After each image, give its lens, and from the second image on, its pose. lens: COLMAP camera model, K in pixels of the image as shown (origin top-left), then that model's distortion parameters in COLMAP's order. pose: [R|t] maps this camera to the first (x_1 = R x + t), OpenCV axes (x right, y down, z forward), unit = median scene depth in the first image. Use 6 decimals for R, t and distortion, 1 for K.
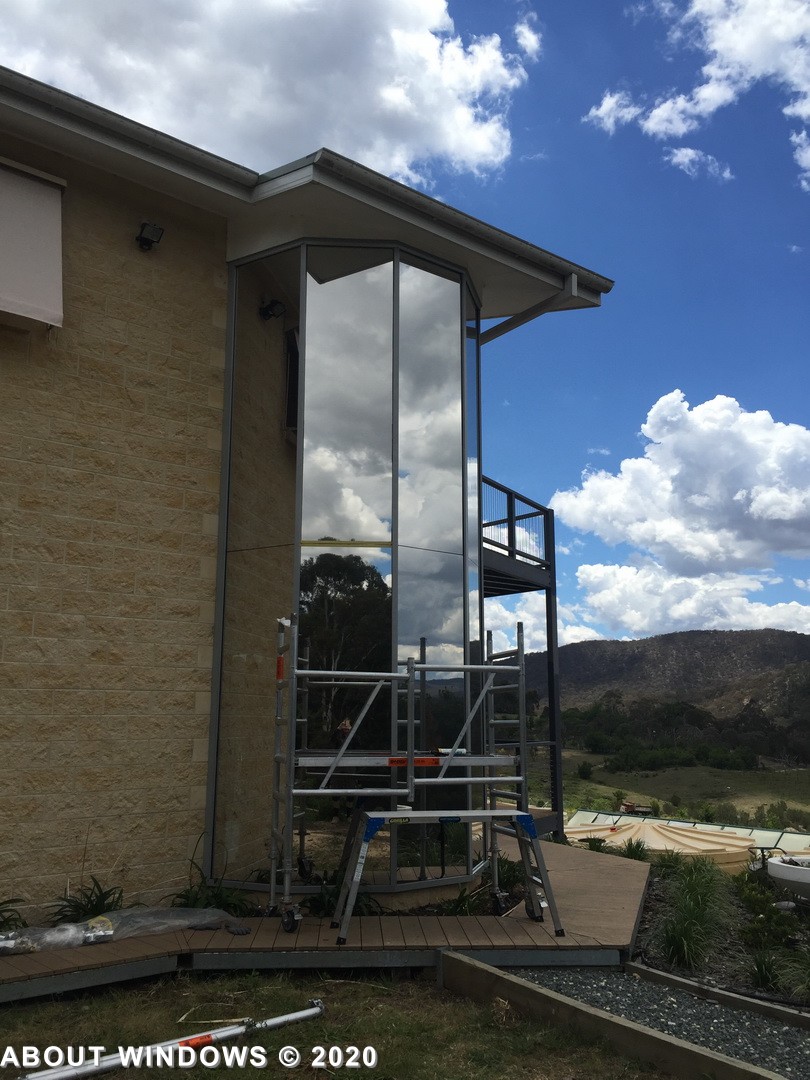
lens RADIAL K [[908.7, 0, 405.0], [0, 908.7, 540.0], [0, 0, 1]] dist [-0.003599, 0.004252]
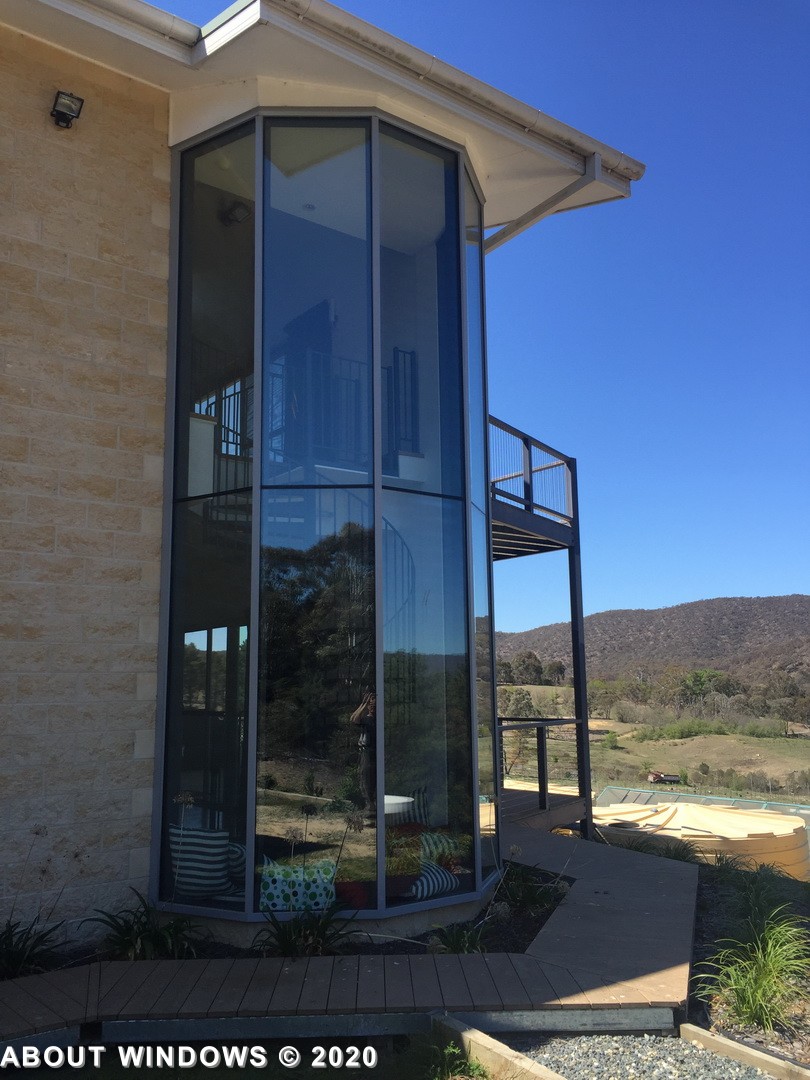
lens RADIAL K [[919.9, 0, 405.0], [0, 919.9, 540.0], [0, 0, 1]] dist [0.003246, -0.008643]
pose [[0.999553, -0.018574, -0.023417, 0.030355], [0.019309, 0.999315, 0.031570, 0.026288], [0.022814, -0.032008, 0.999227, 0.182078]]
